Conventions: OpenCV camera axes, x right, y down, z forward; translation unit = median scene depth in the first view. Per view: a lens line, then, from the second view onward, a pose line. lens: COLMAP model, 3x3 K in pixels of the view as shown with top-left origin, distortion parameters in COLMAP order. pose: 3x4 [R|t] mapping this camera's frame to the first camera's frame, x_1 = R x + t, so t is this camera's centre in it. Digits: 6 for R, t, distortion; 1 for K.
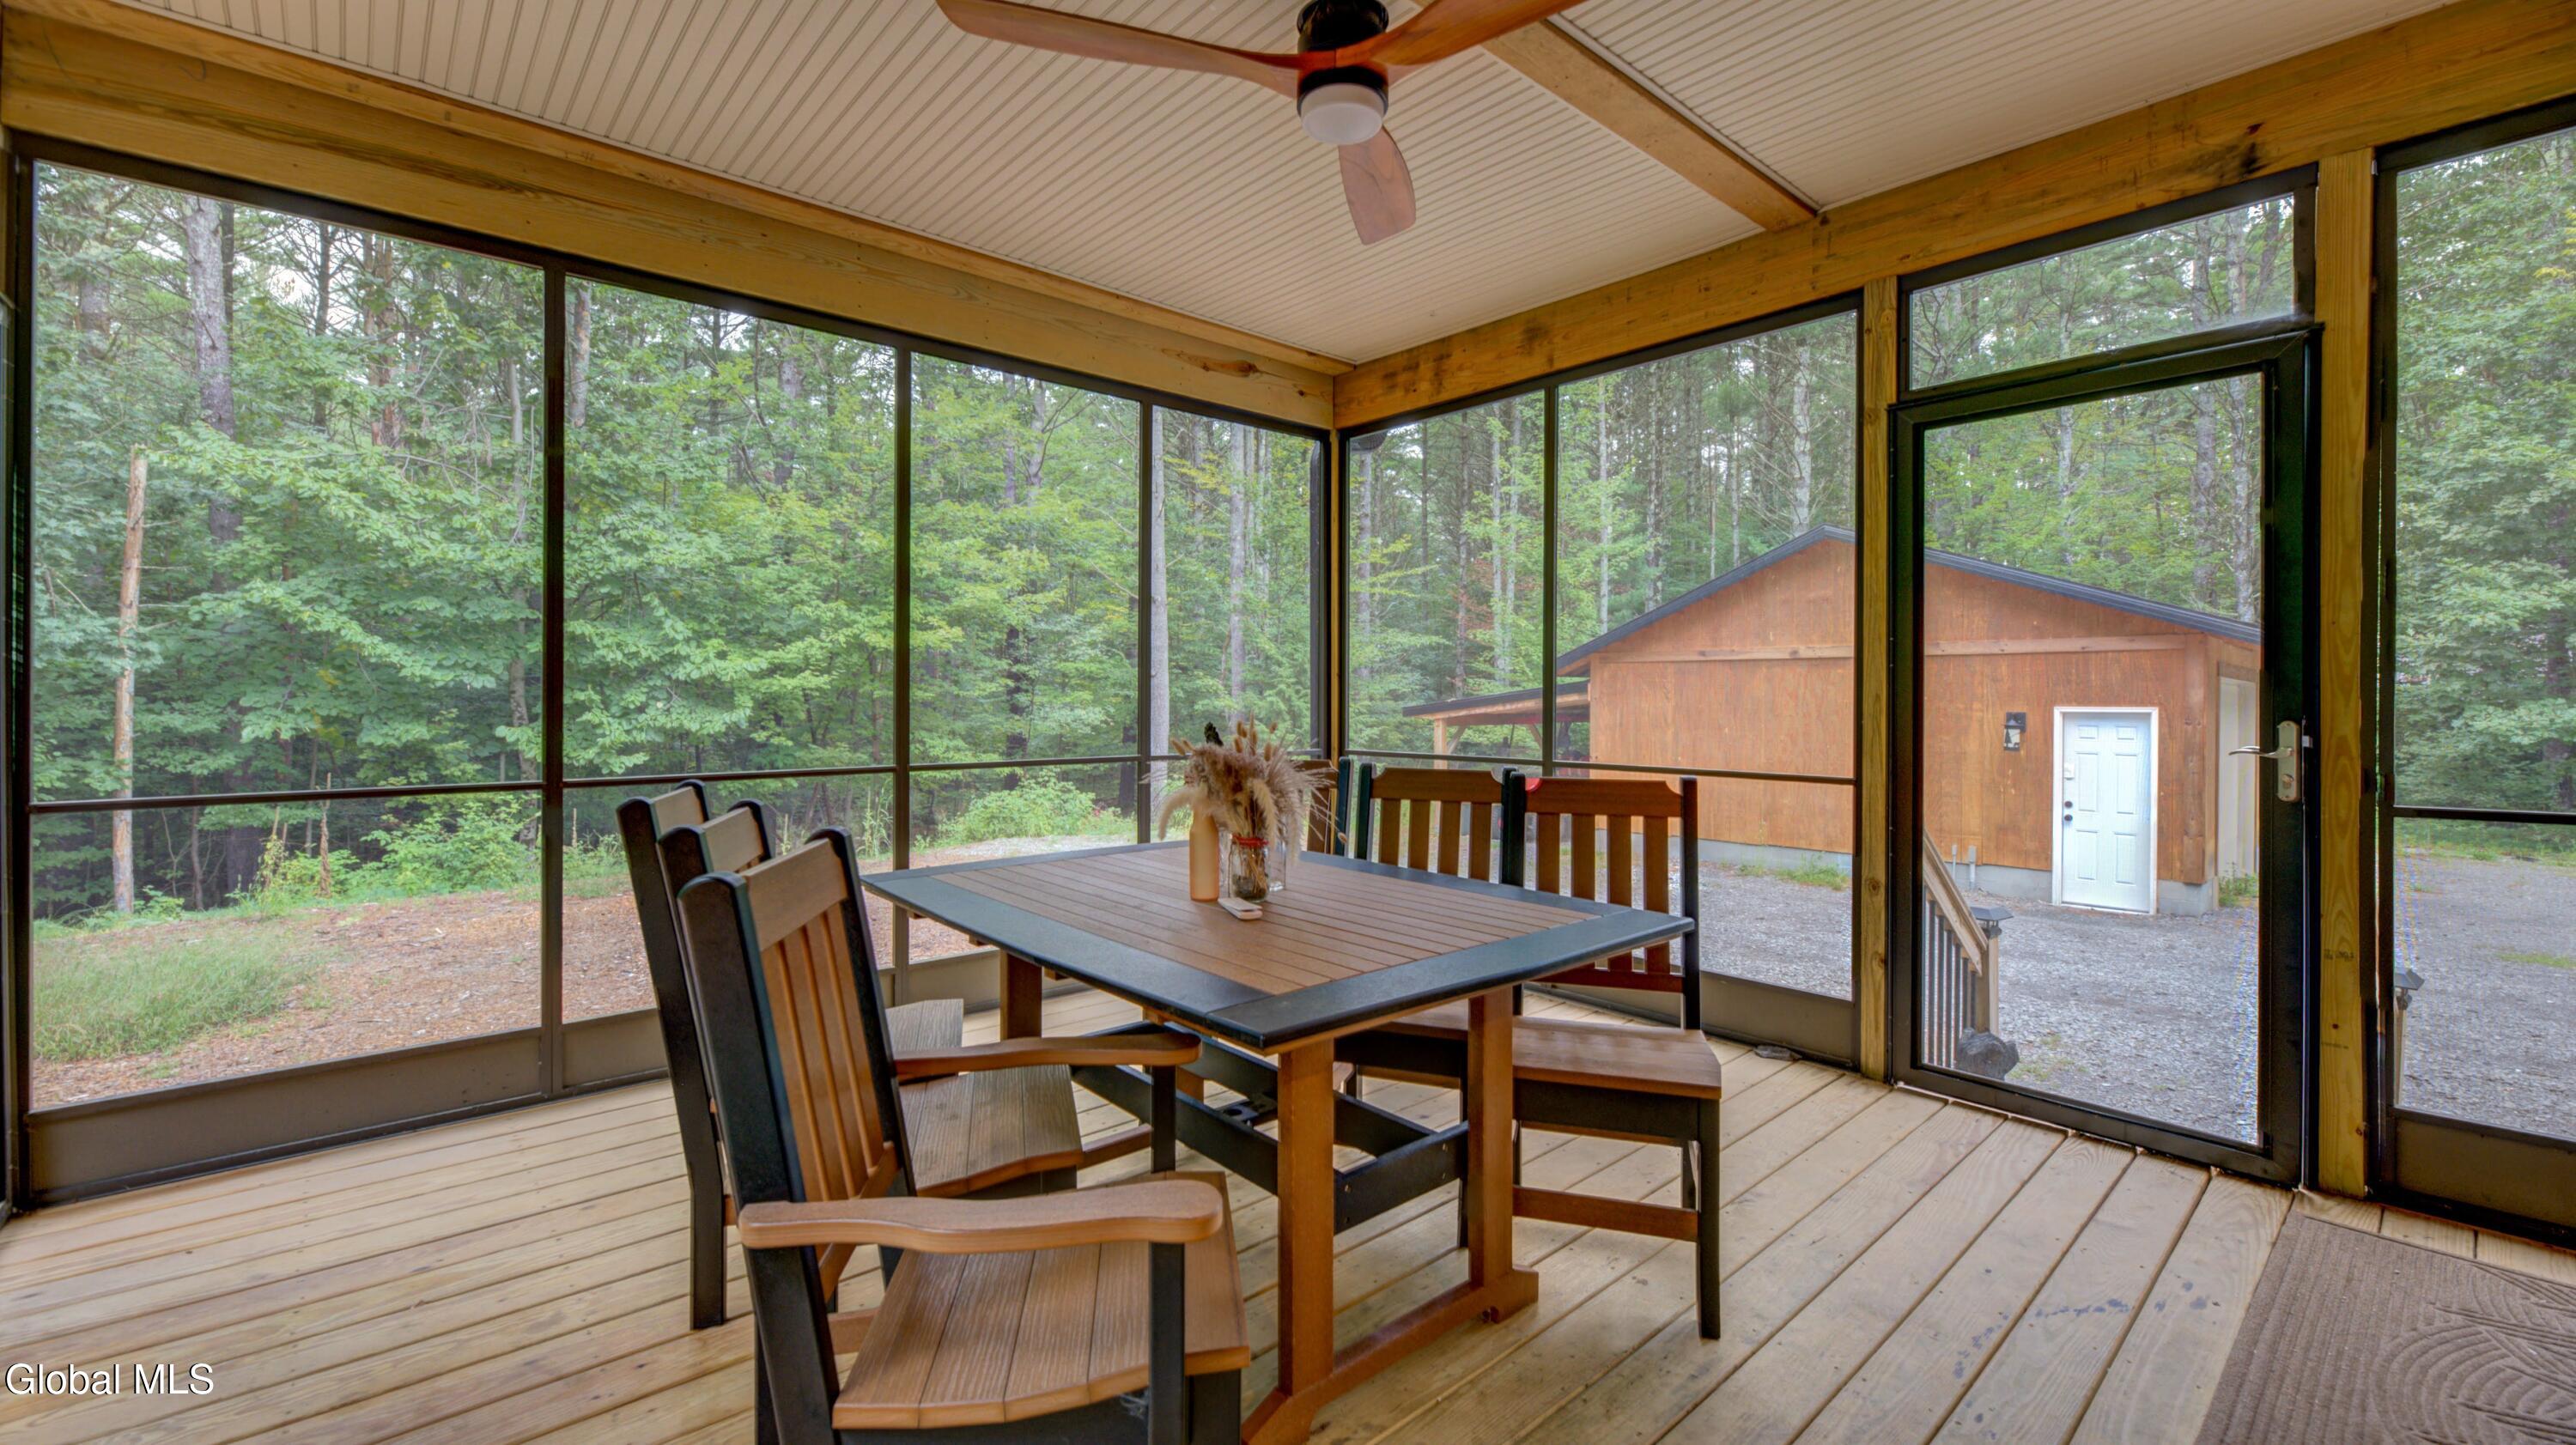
lens RADIAL K [[1056.3, 0, 1284.3], [0, 1056.3, 688.5], [0, 0, 1]] dist [-0.000253, -0.000160]
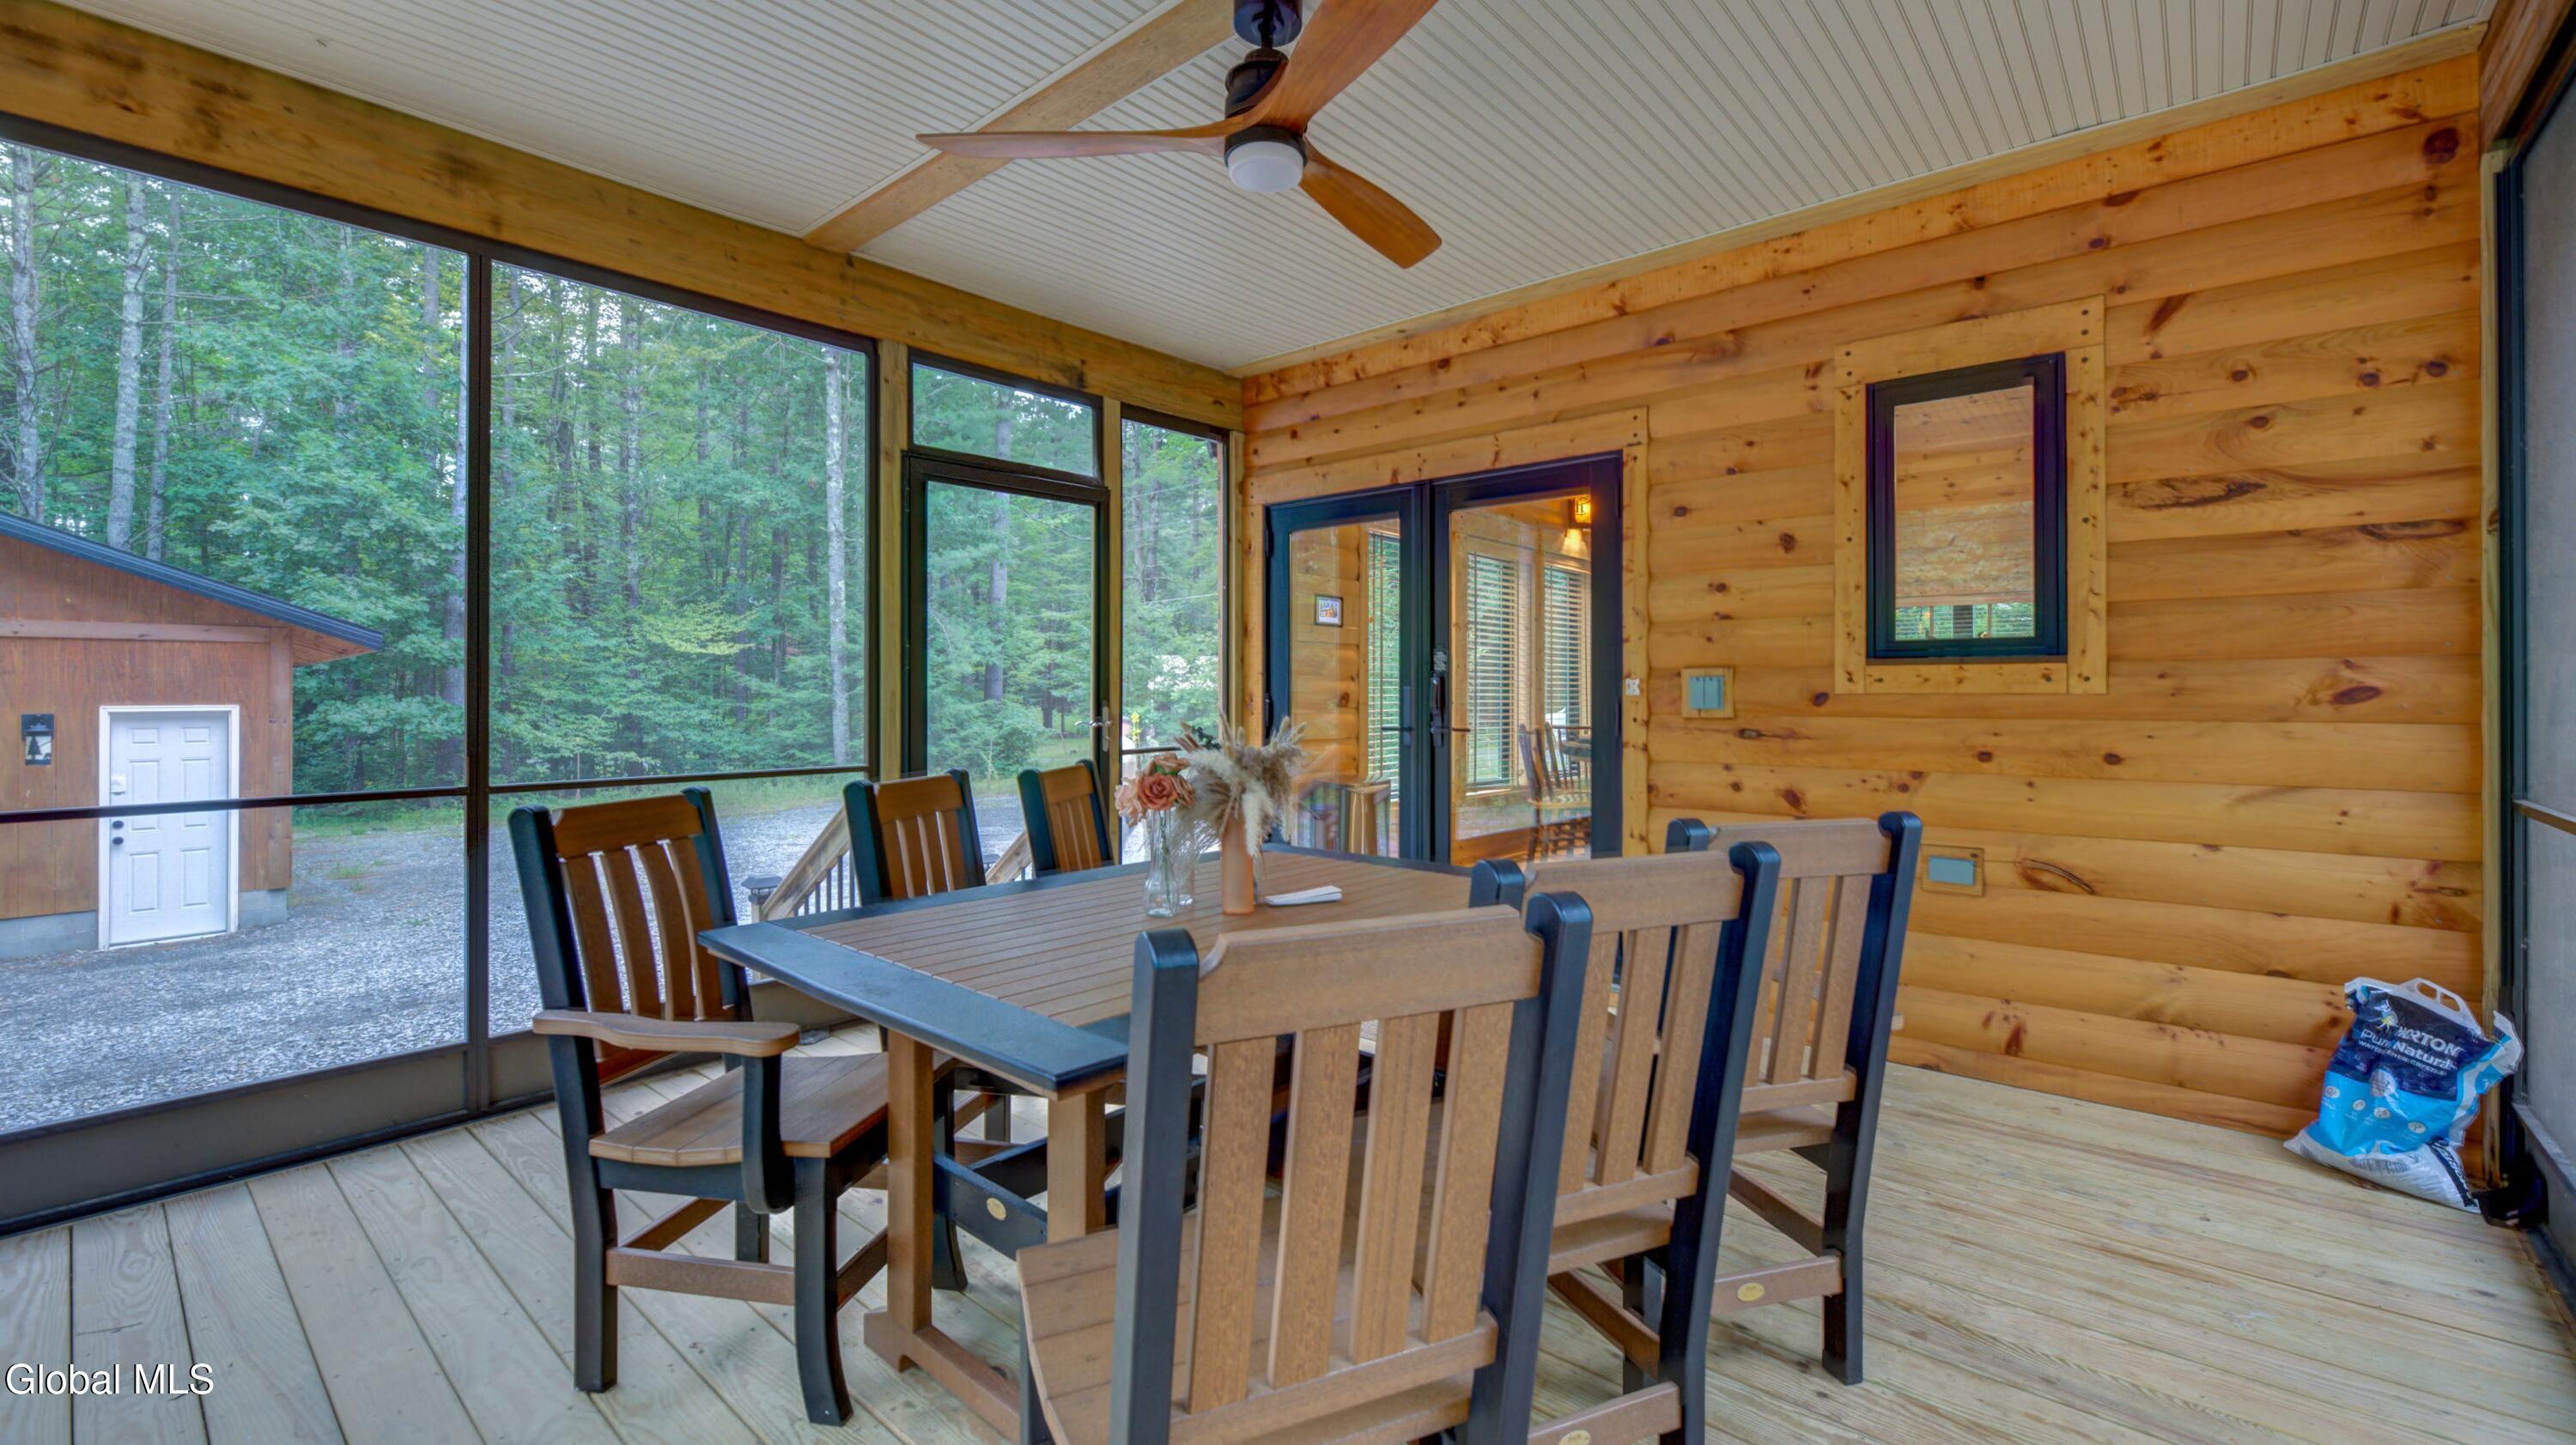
lens RADIAL K [[1056.3, 0, 1284.3], [0, 1056.3, 688.5], [0, 0, 1]] dist [-0.000253, -0.000160]
pose [[-0.132846, 0.001903, 0.991135, -0.193519], [-0.006008, 0.999978, -0.002725, 0.000627], [-0.991119, -0.006317, -0.132831, 0.211094]]
